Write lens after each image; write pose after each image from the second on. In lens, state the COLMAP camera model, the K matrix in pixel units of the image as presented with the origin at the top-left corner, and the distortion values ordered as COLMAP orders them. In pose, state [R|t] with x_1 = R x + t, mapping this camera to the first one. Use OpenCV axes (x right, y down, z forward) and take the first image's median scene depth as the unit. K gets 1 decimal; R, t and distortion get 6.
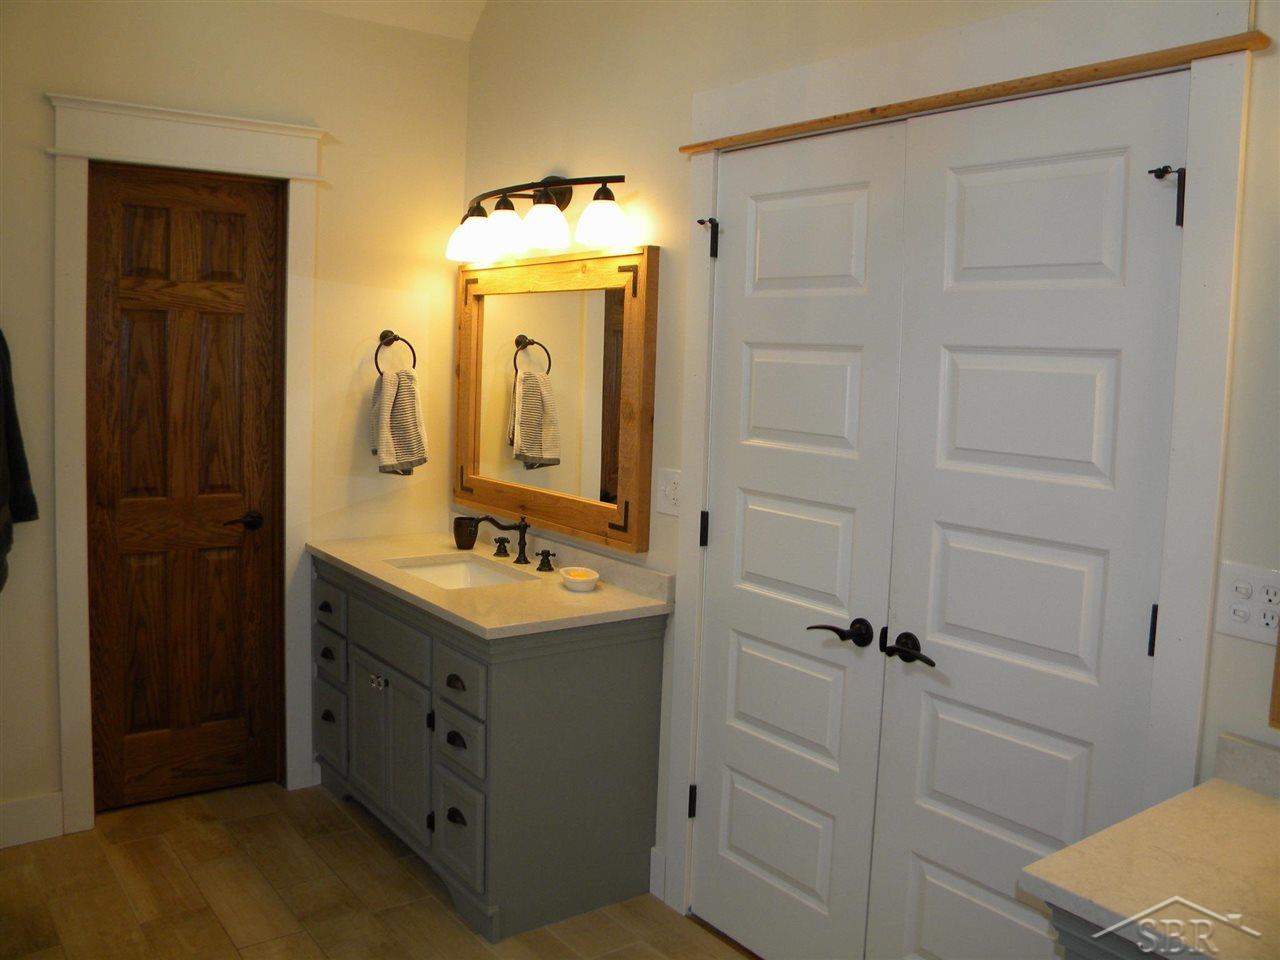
lens RADIAL K [[1075.0, 0, 635.8], [0, 1075.0, 446.1], [0, 0, 1]] dist [-0.178642, 0.137475]
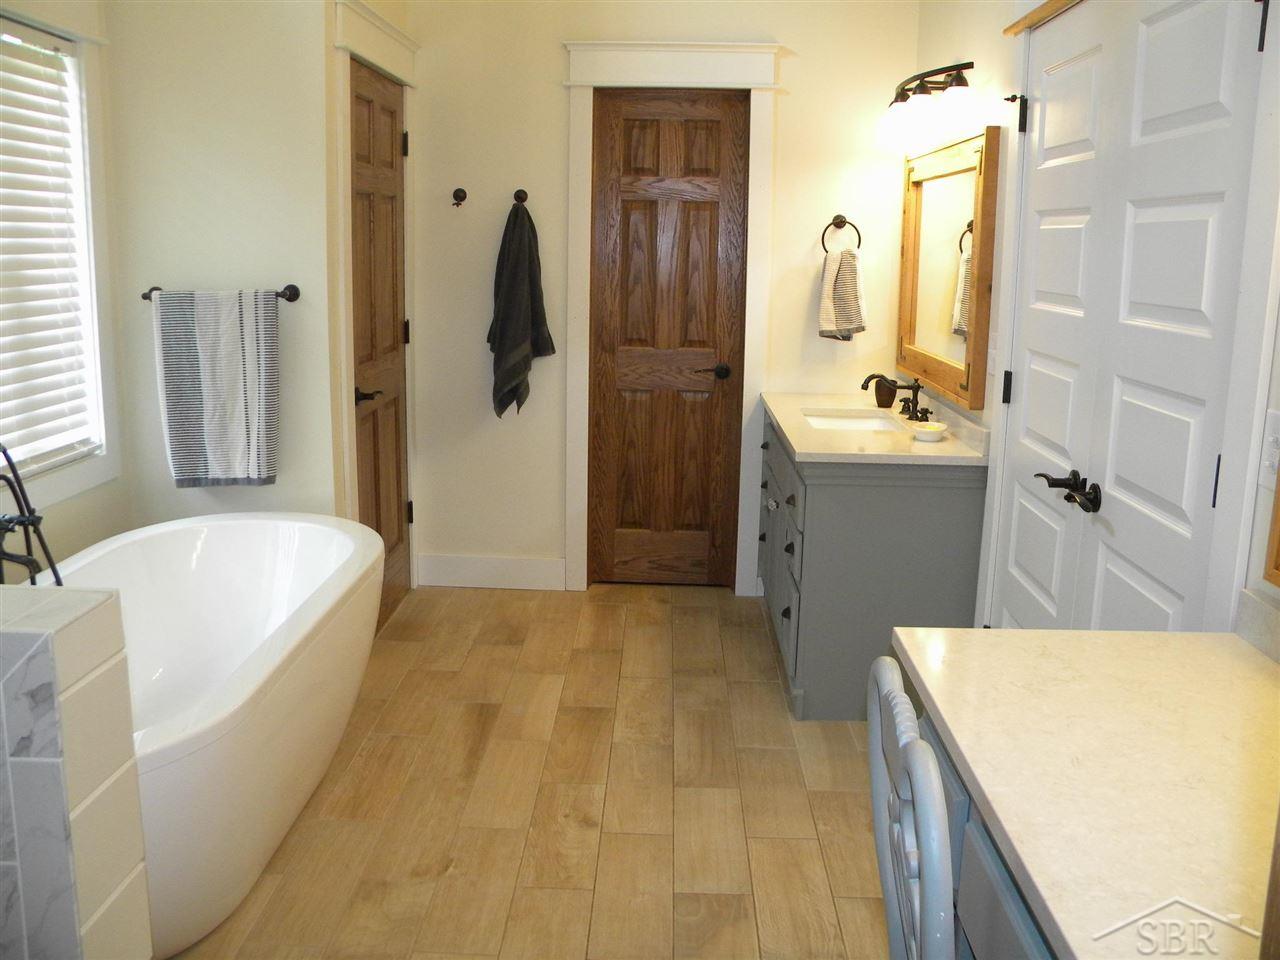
lens RADIAL K [[1075.0, 0, 635.8], [0, 1075.0, 446.1], [0, 0, 1]] dist [-0.178642, 0.137475]
pose [[0.782400, 0.097034, -0.615170, 0.361155], [-0.044937, 0.994009, 0.099637, 0.039701], [0.621152, -0.050312, 0.782073, -0.051970]]
